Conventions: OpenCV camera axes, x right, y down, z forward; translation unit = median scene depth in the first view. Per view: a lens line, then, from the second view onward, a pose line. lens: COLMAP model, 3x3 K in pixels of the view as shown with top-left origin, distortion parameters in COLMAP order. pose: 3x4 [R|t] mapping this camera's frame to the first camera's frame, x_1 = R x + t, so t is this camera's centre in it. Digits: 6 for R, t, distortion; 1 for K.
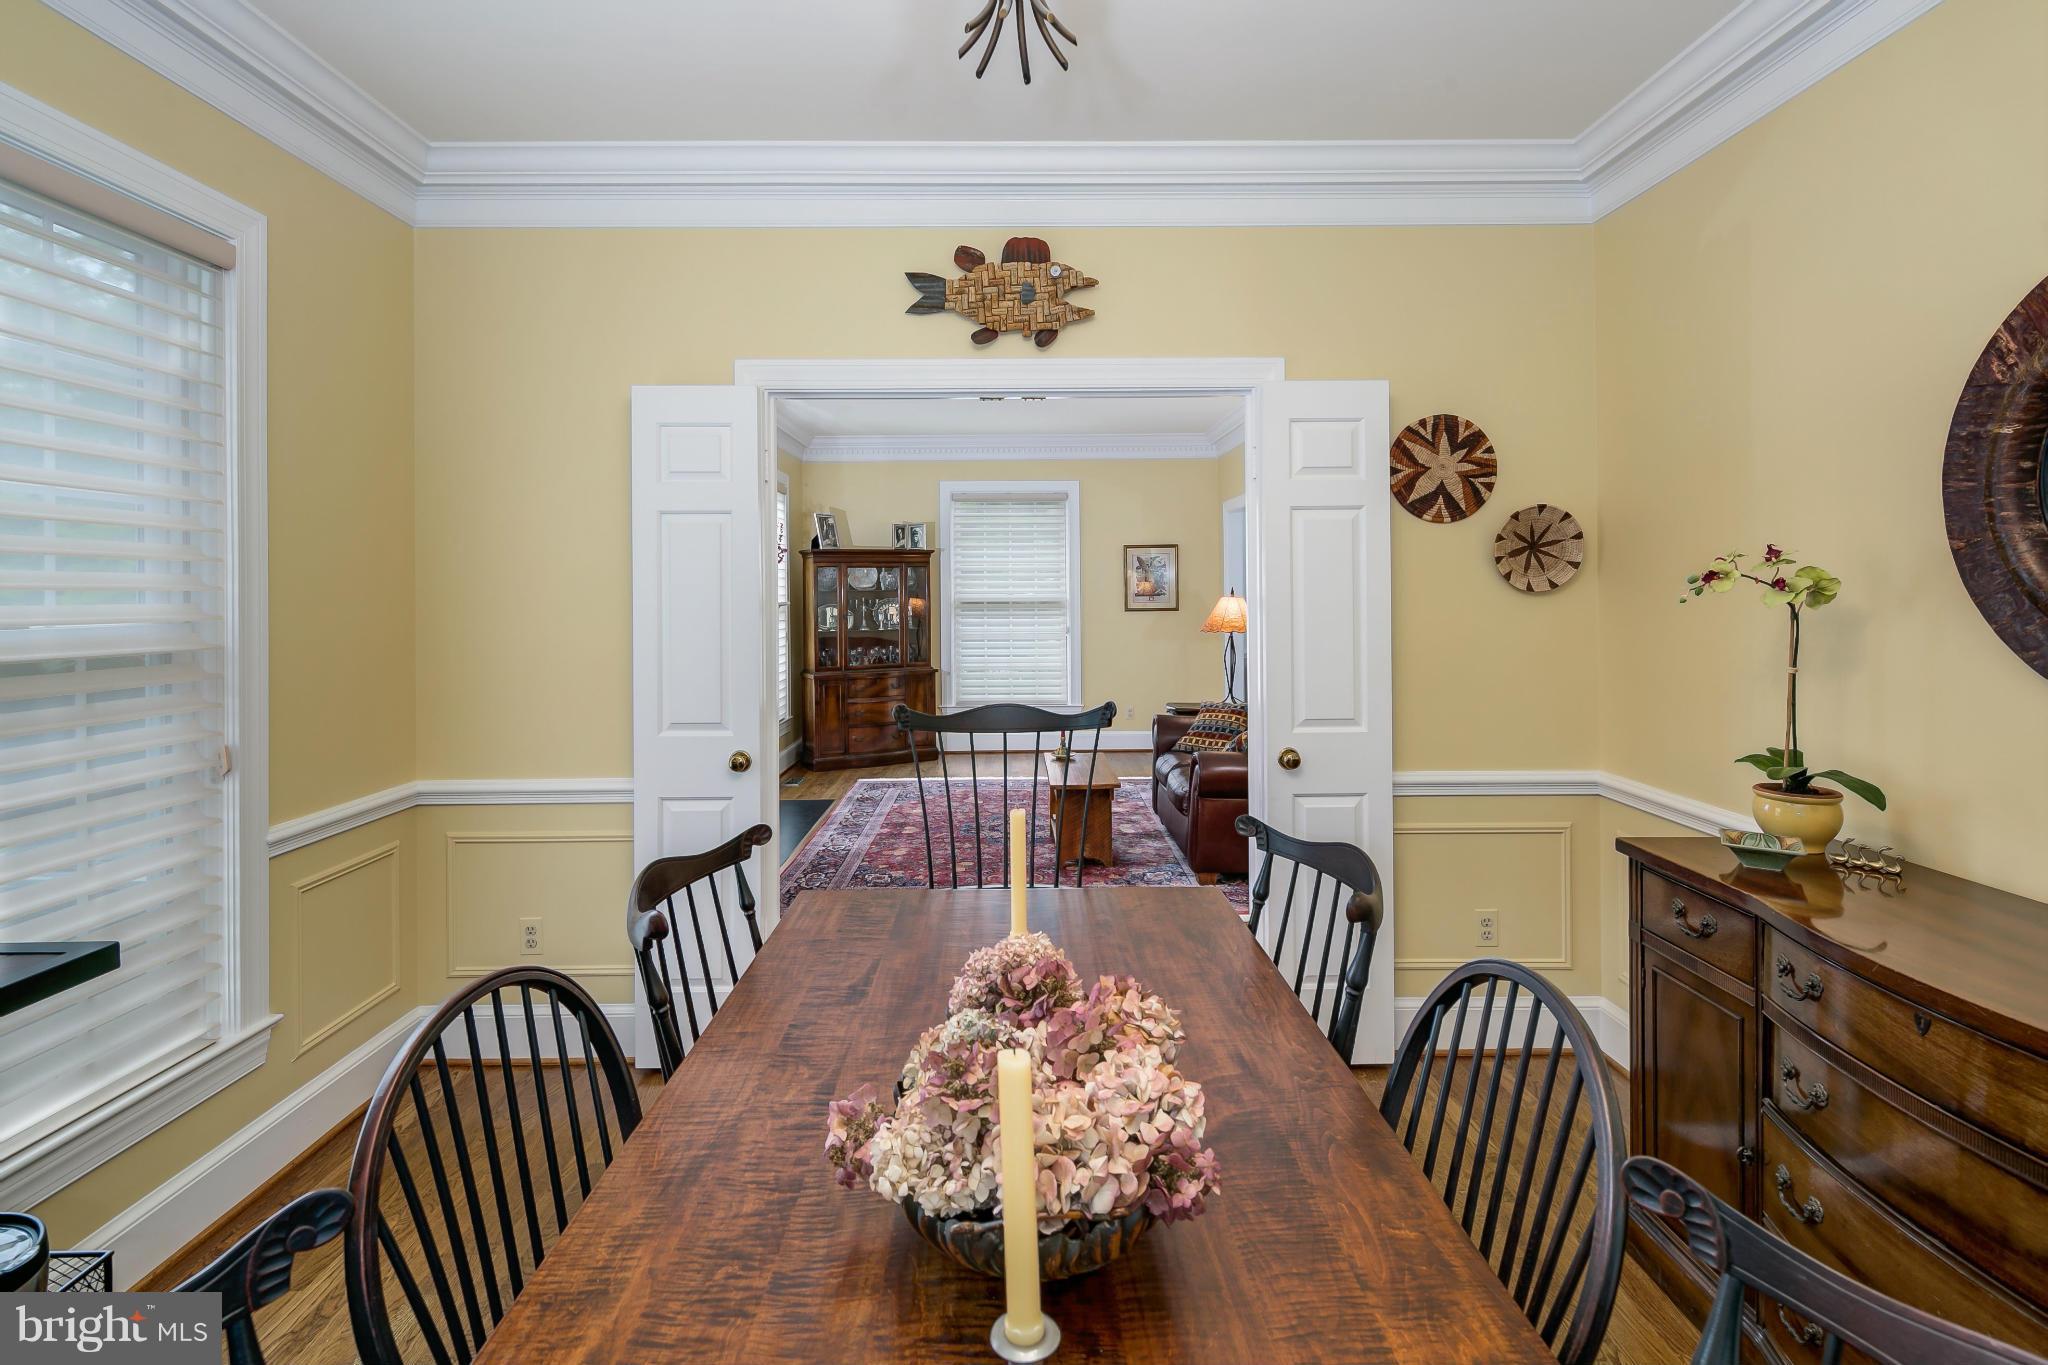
lens RADIAL K [[984.0, 0, 1025.3], [0, 984.0, 592.6], [0, 0, 1]] dist [0.004273, 0.000332]
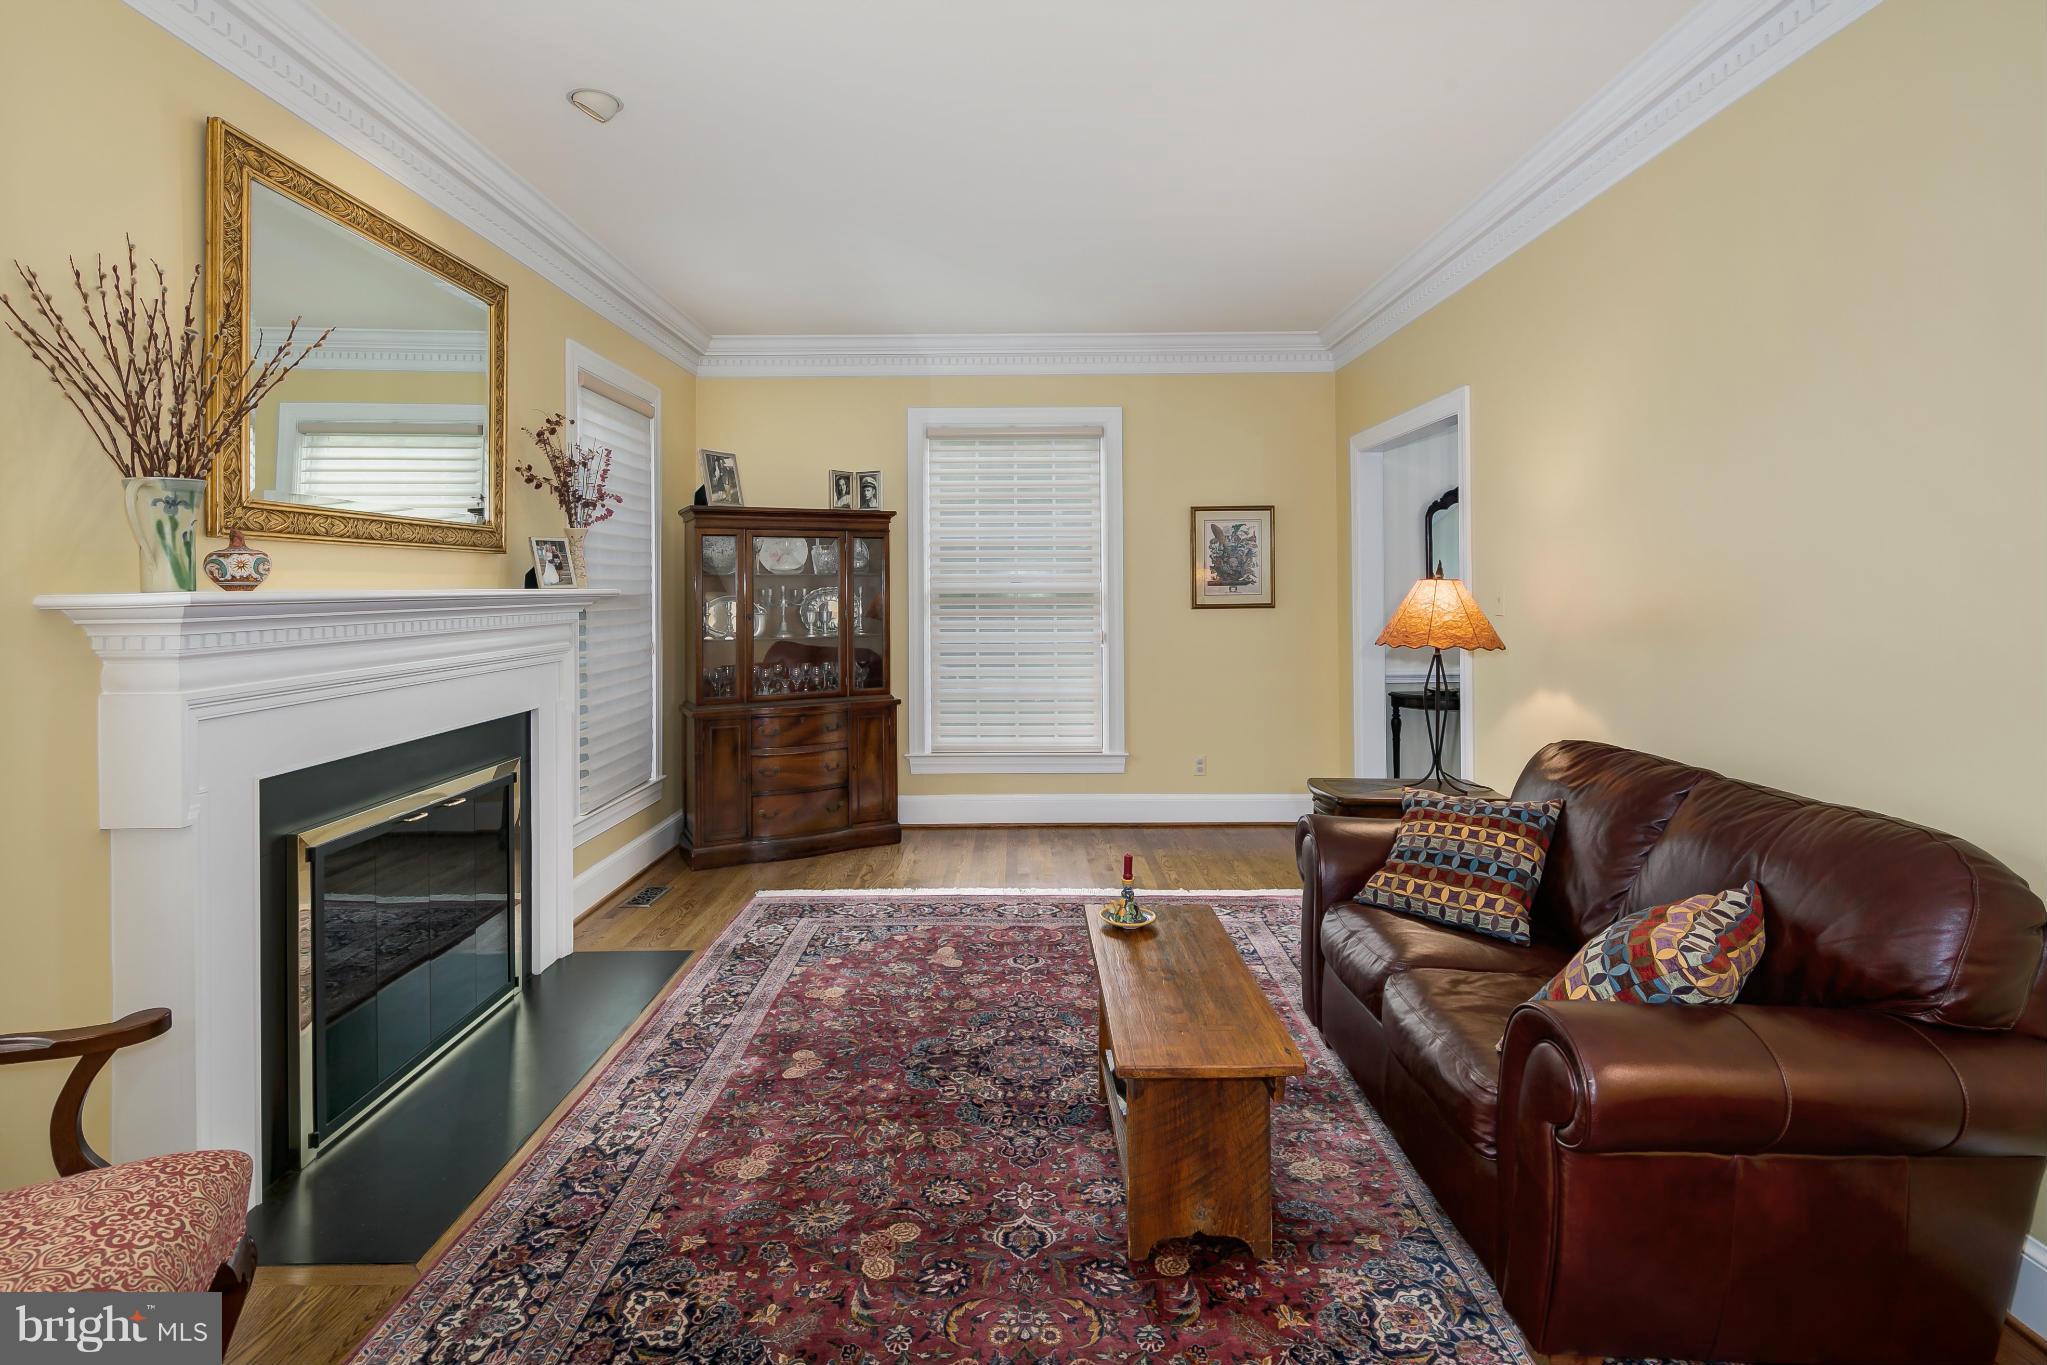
lens RADIAL K [[994.2, 0, 1019.5], [0, 994.2, 581.6], [0, 0, 1]] dist [-0.000975, -0.000063]
pose [[0.999919, 0.002003, -0.012603, -0.012261], [-0.002137, 0.999942, -0.010602, 0.024143], [0.012581, 0.010628, 0.999864, 0.996124]]
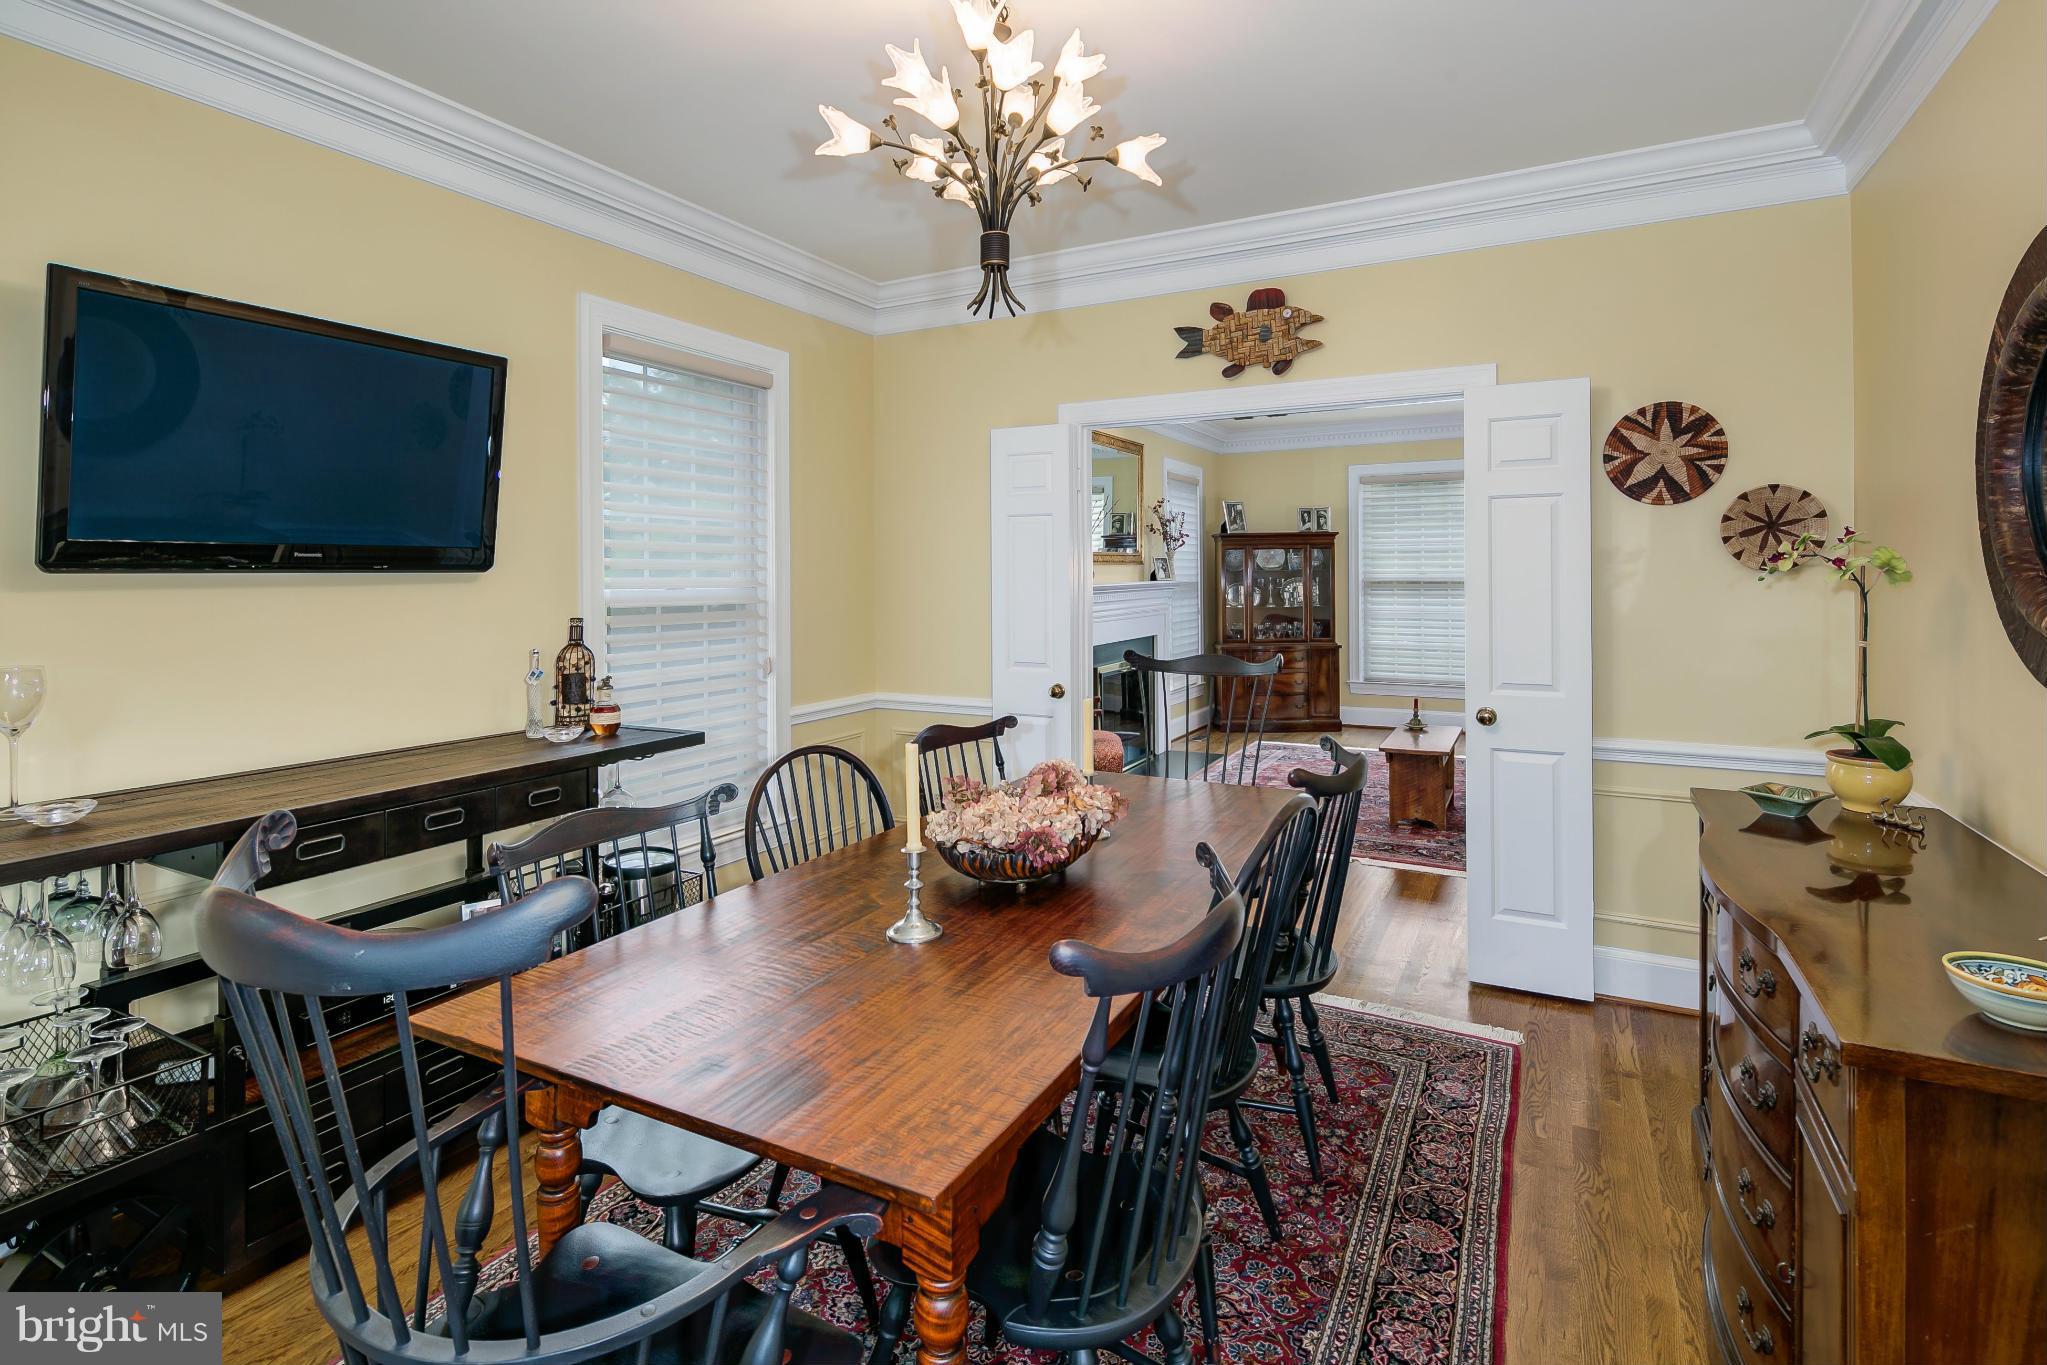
lens RADIAL K [[994.2, 0, 1019.5], [0, 994.2, 581.6], [0, 0, 1]] dist [-0.000975, -0.000063]
pose [[0.876609, 0.005429, -0.481173, 0.331767], [-0.001272, 0.999959, 0.008965, 0.002061], [0.481202, -0.007247, 0.876580, -0.260807]]
